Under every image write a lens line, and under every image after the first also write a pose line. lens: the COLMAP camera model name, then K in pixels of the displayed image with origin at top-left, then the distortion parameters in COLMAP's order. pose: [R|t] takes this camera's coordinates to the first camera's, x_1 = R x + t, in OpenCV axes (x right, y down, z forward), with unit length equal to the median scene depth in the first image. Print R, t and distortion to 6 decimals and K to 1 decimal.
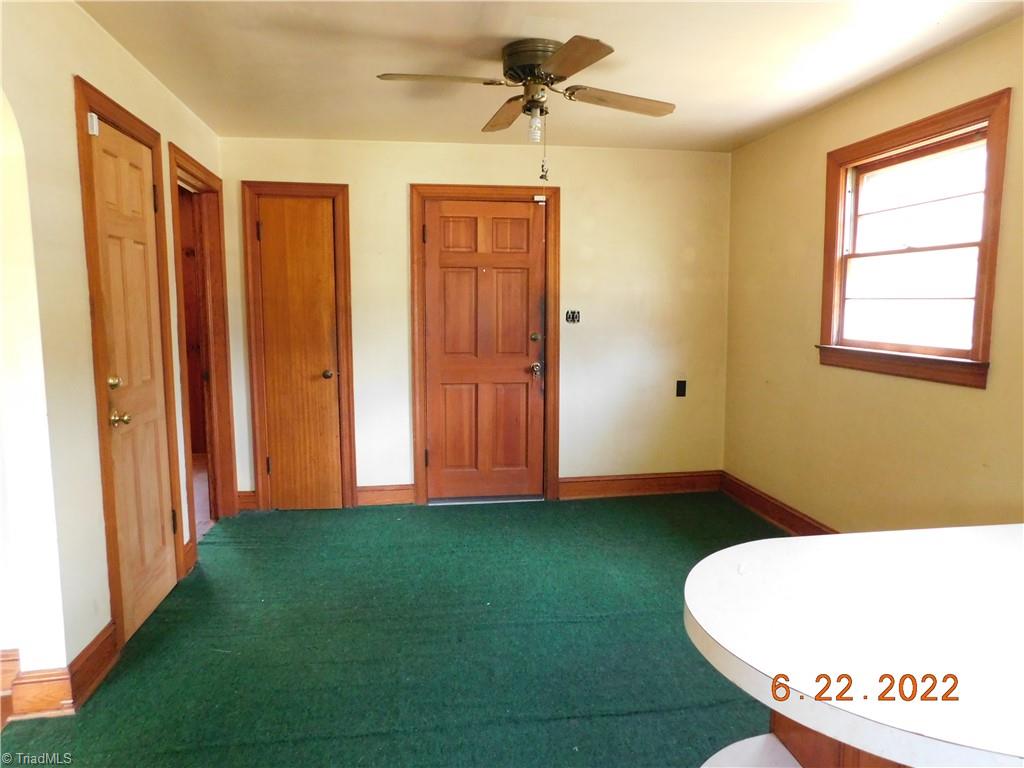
lens RADIAL K [[689.9, 0, 515.4], [0, 689.9, 381.0], [0, 0, 1]] dist [-0.063050, 0.064564]
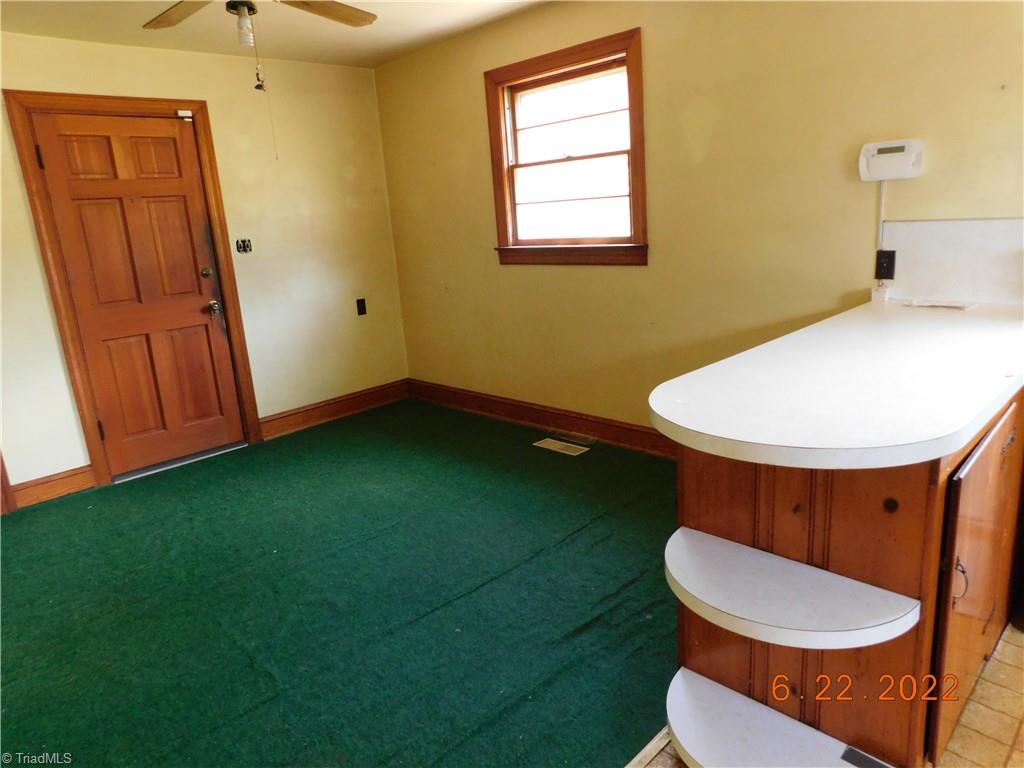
lens RADIAL K [[689.9, 0, 515.4], [0, 689.9, 381.0], [0, 0, 1]] dist [-0.063050, 0.064564]
pose [[0.811054, -0.197704, 0.550549, -0.167474], [0.138810, 0.979320, 0.147186, 0.000228], [-0.568263, -0.042955, 0.821725, 0.028832]]
